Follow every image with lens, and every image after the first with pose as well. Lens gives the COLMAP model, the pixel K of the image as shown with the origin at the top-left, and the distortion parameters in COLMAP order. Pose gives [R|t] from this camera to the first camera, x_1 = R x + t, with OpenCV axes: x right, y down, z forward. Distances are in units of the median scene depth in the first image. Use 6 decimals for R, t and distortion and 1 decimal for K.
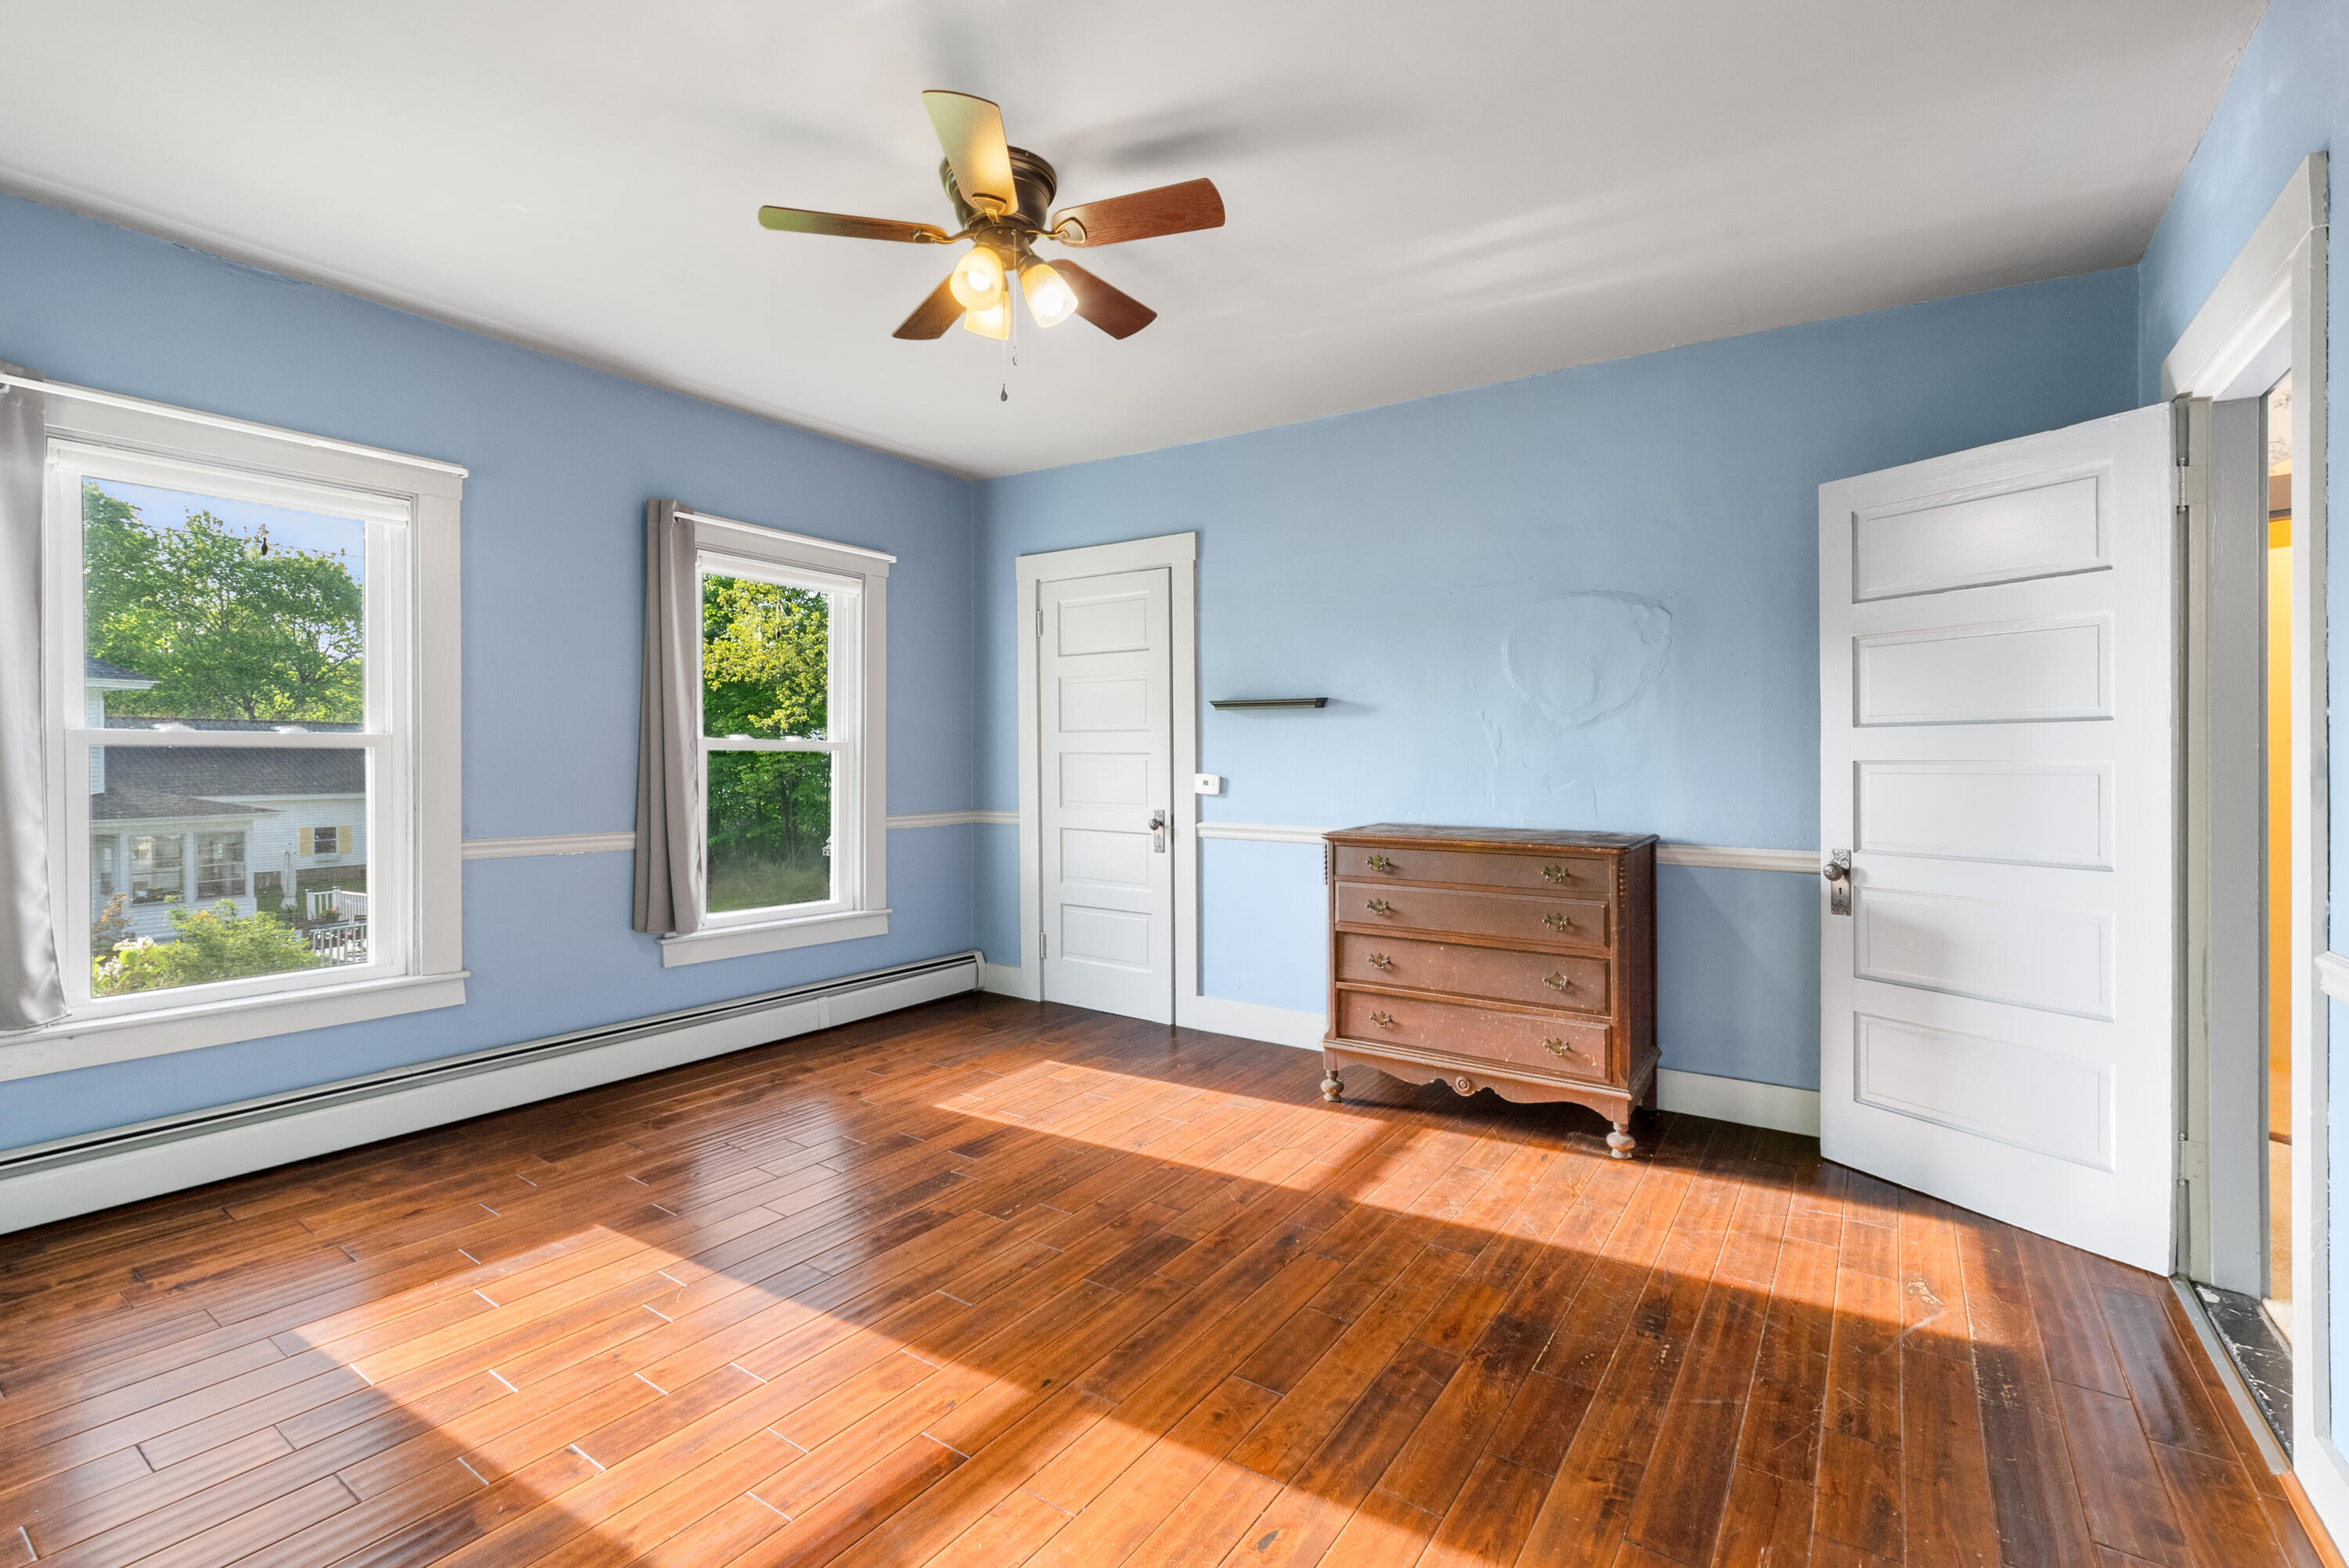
lens RADIAL K [[1047.3, 0, 1189.6], [0, 1047.3, 767.1], [0, 0, 1]] dist [-0.003897, 0.000729]
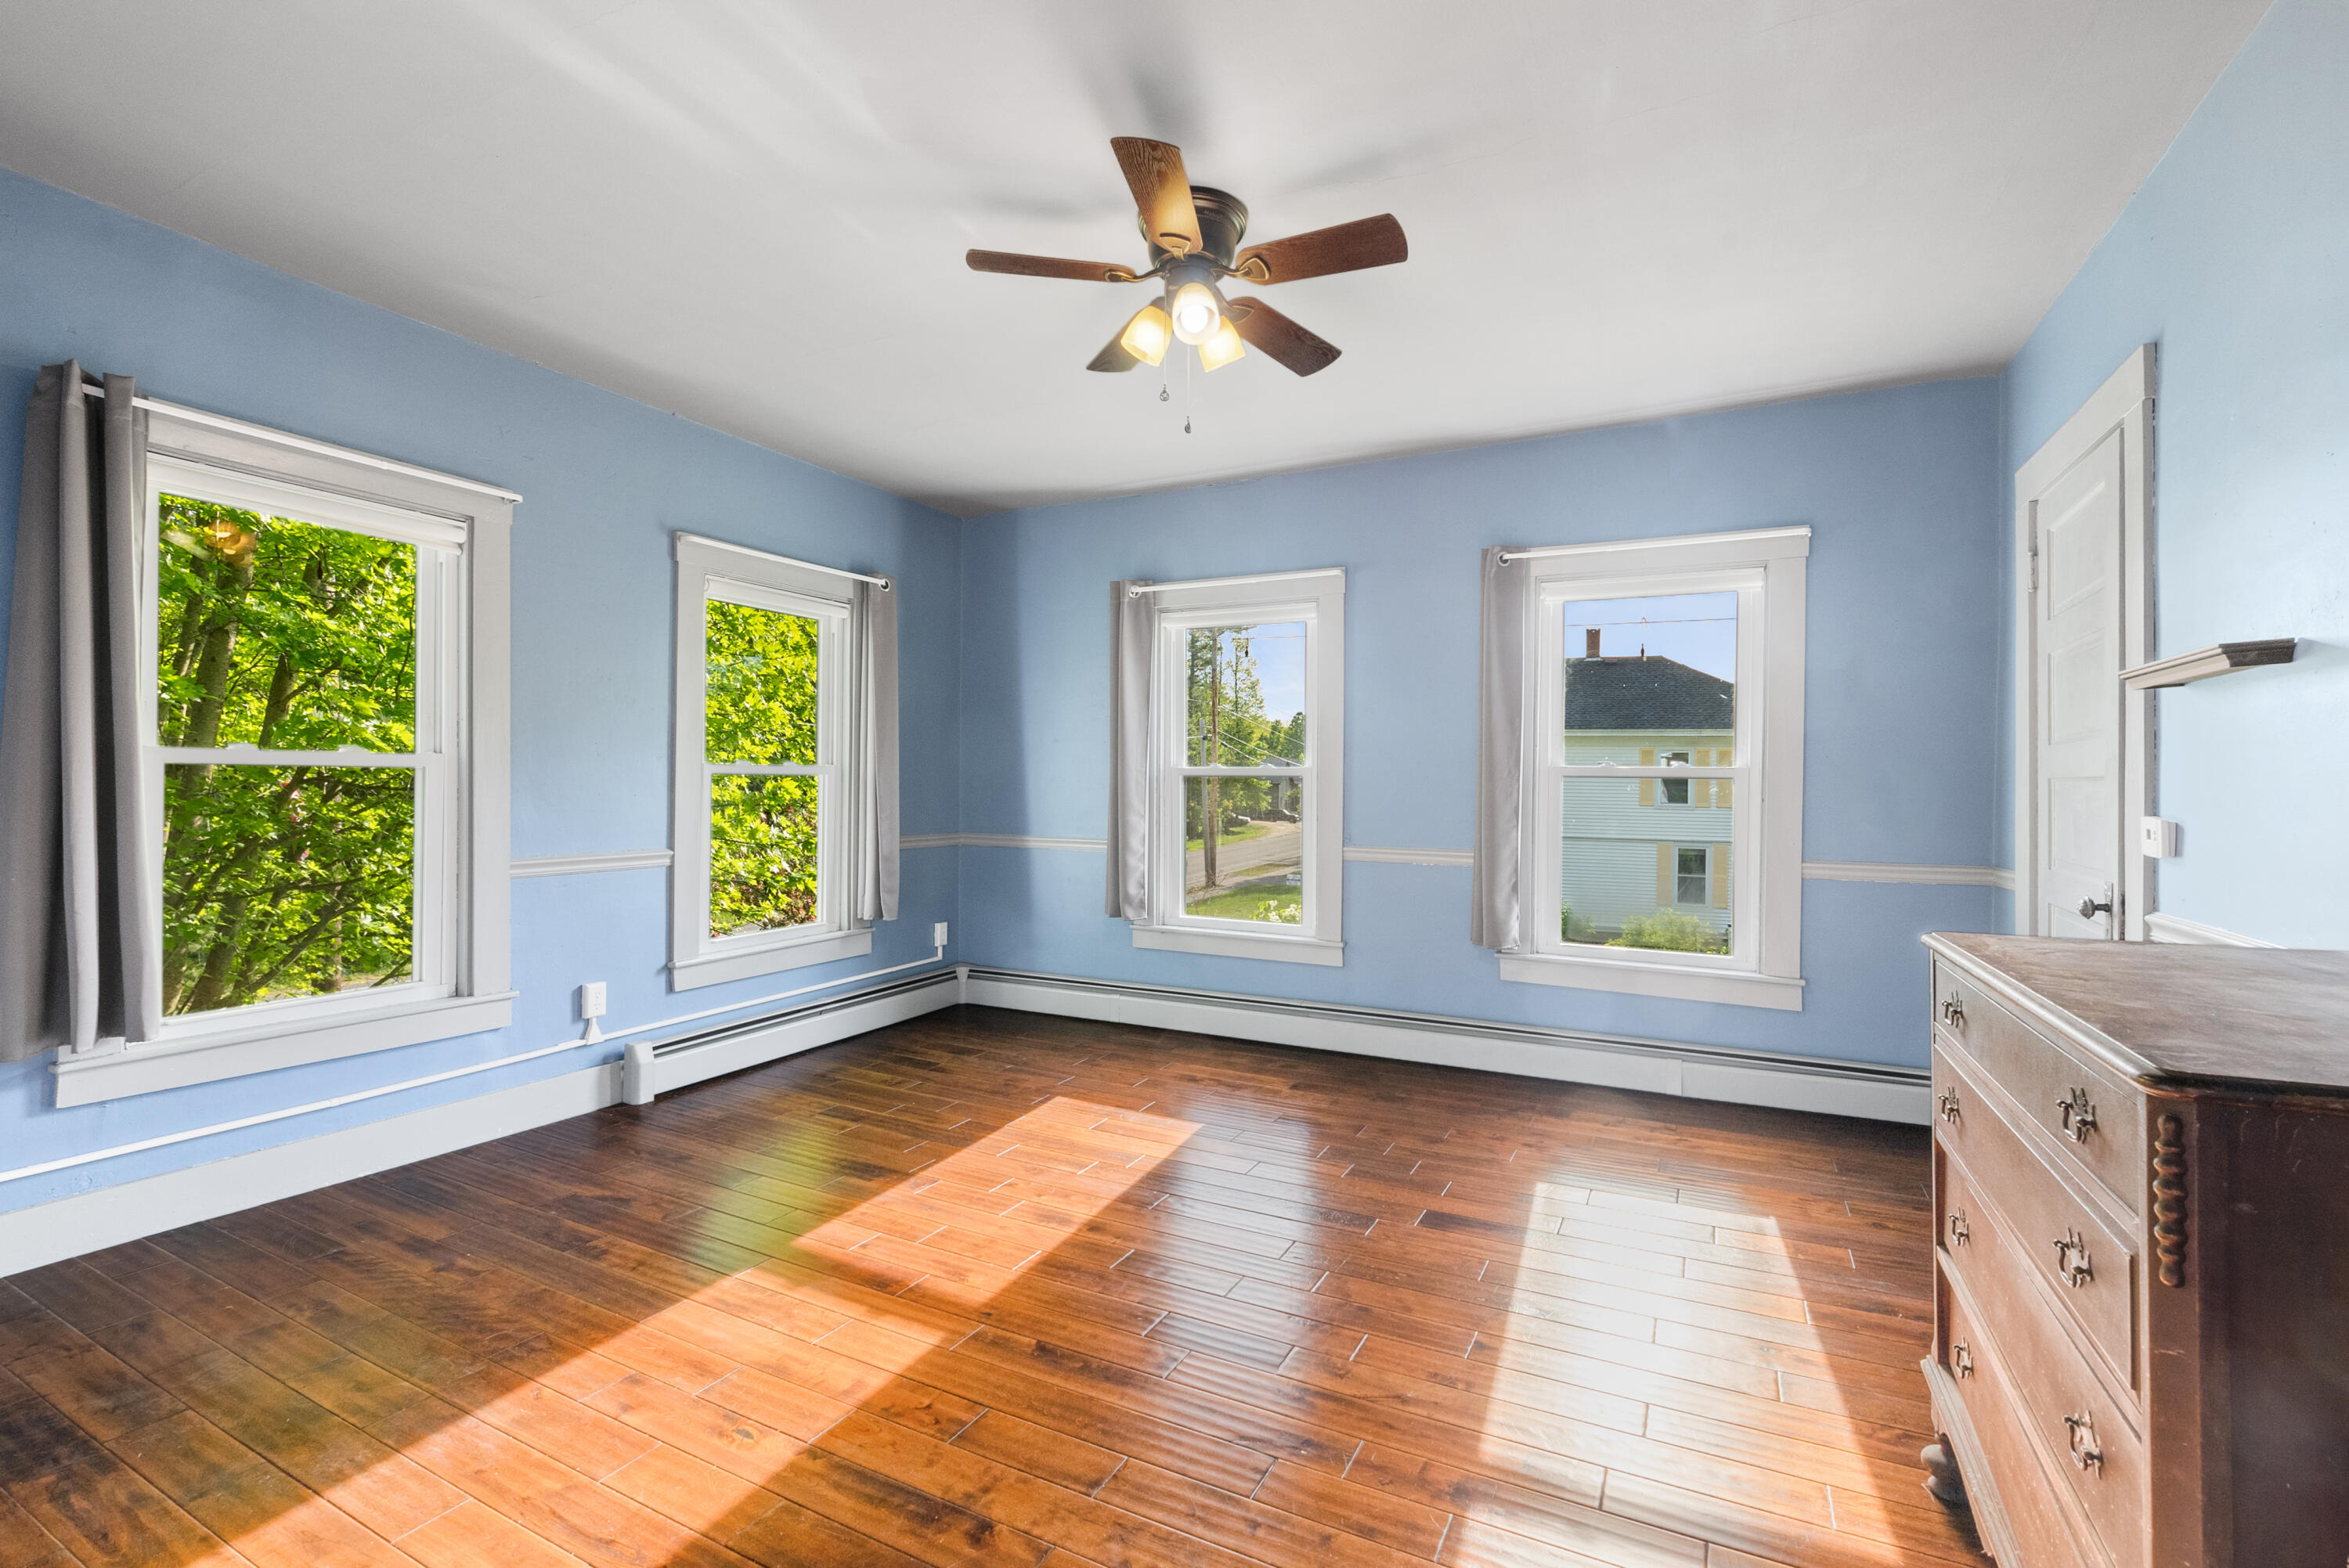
lens RADIAL K [[1047.3, 0, 1179.2], [0, 1047.3, 787.2], [0, 0, 1]] dist [-0.003897, 0.000729]
pose [[0.105919, 0.000274, -0.994375, 0.609742], [-0.013355, 0.999910, -0.001147, -0.001016], [0.994285, 0.013402, 0.105913, 0.628186]]
